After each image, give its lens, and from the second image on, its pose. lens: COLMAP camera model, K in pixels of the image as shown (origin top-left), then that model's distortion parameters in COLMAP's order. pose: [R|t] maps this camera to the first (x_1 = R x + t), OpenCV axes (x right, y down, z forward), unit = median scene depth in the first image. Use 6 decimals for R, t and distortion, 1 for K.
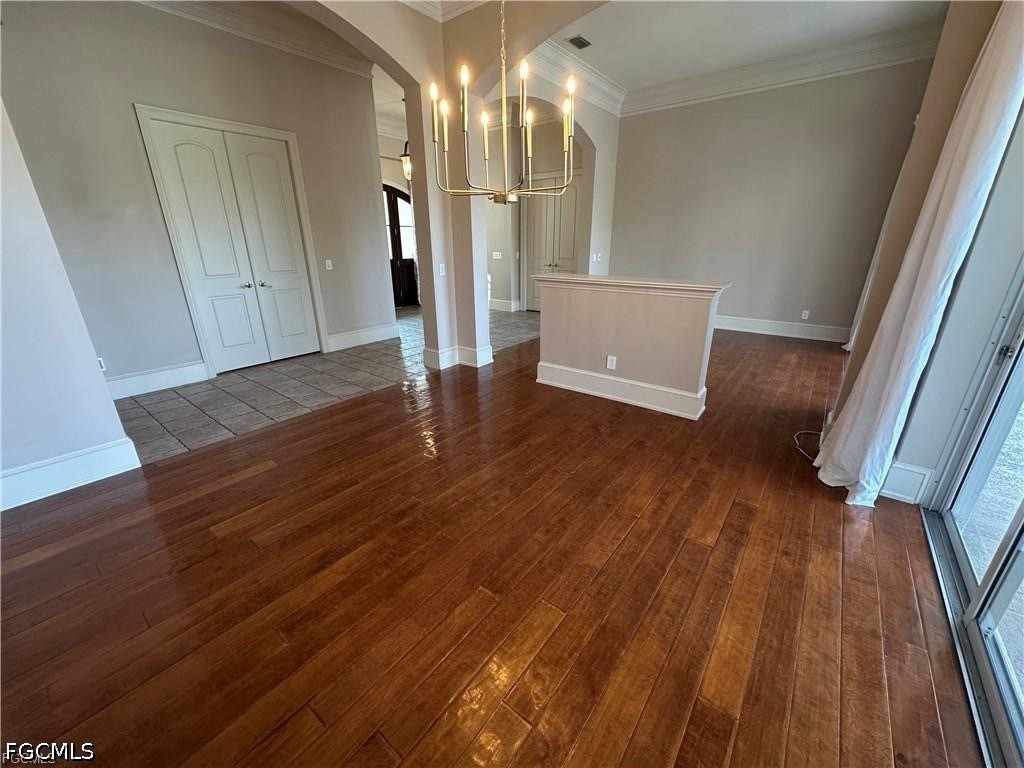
lens RADIAL K [[406.9, 0, 497.8], [0, 406.9, 380.8], [0, 0, 1]] dist [-0.000523, -0.000018]
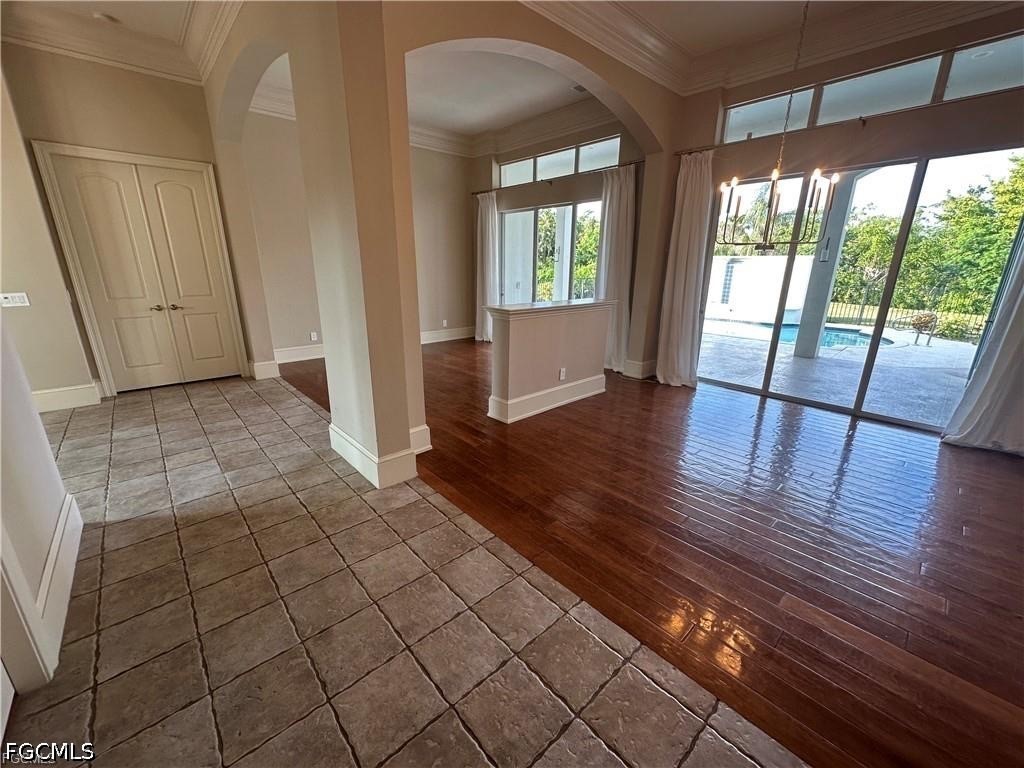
lens RADIAL K [[407.9, 0, 513.9], [0, 407.9, 384.6], [0, 0, 1]] dist [-0.000053, 0.000011]
pose [[0.149301, -0.274921, 0.949804, -0.738722], [0.315458, 0.923618, 0.217755, -0.269405], [-0.937121, 0.267112, 0.224623, 0.741031]]
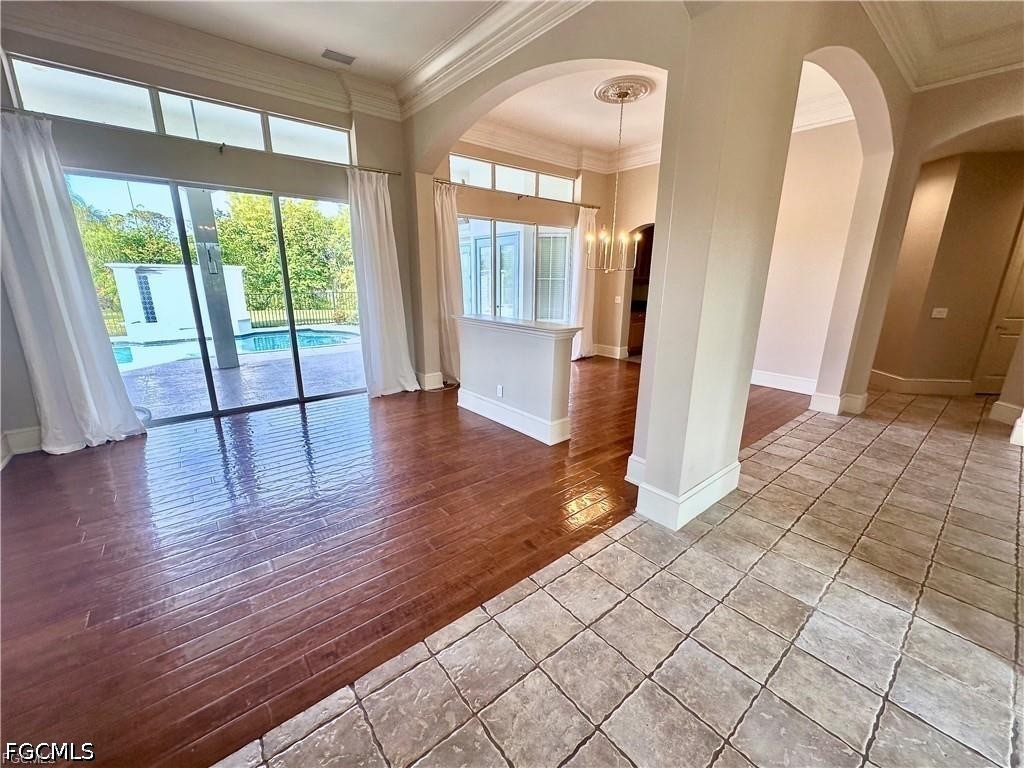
lens RADIAL K [[407.9, 0, 513.9], [0, 407.9, 384.6], [0, 0, 1]] dist [-0.000053, 0.000011]
pose [[-0.979637, -0.053372, 0.193555, 0.047651], [0.063339, 0.832644, 0.550174, -0.610897], [-0.190527, 0.551230, -0.812308, 1.682531]]
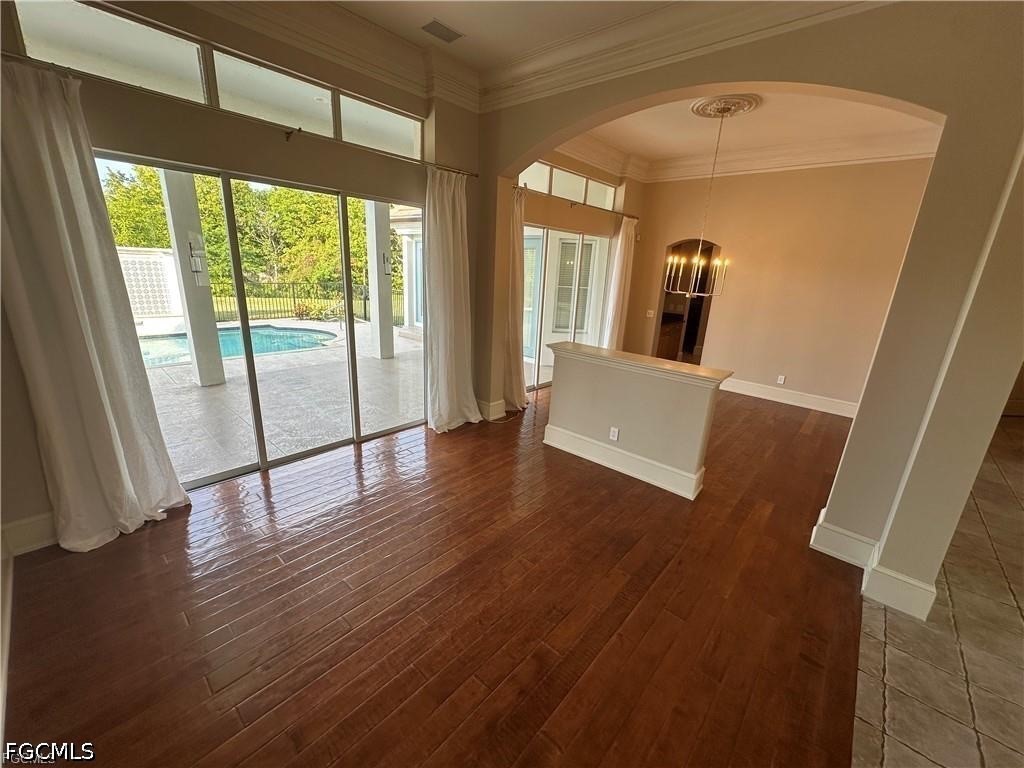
lens RADIAL K [[411.4, 0, 512.0], [0, 411.4, 384.0], [0, 0, 1]] dist [0.000318, 0.000210]
pose [[-0.997782, -0.057227, 0.033998, 0.469954], [-0.027223, 0.816910, 0.576123, -0.657121], [-0.060743, 0.573919, -0.816656, 1.578488]]
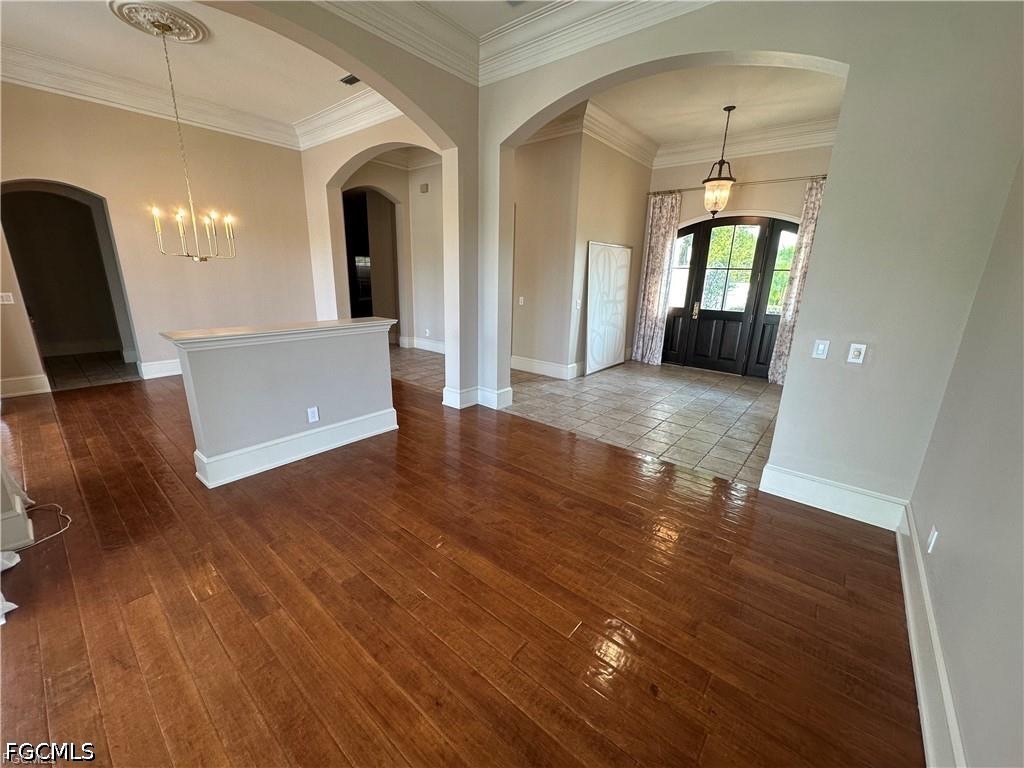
lens RADIAL K [[407.9, 0, 513.9], [0, 407.9, 384.6], [0, 0, 1]] dist [-0.000053, 0.000011]
pose [[-0.014047, 0.270942, -0.962493, 1.006241], [-0.348847, 0.900778, 0.258660, -0.445934], [0.937074, 0.339396, 0.081864, 1.171249]]
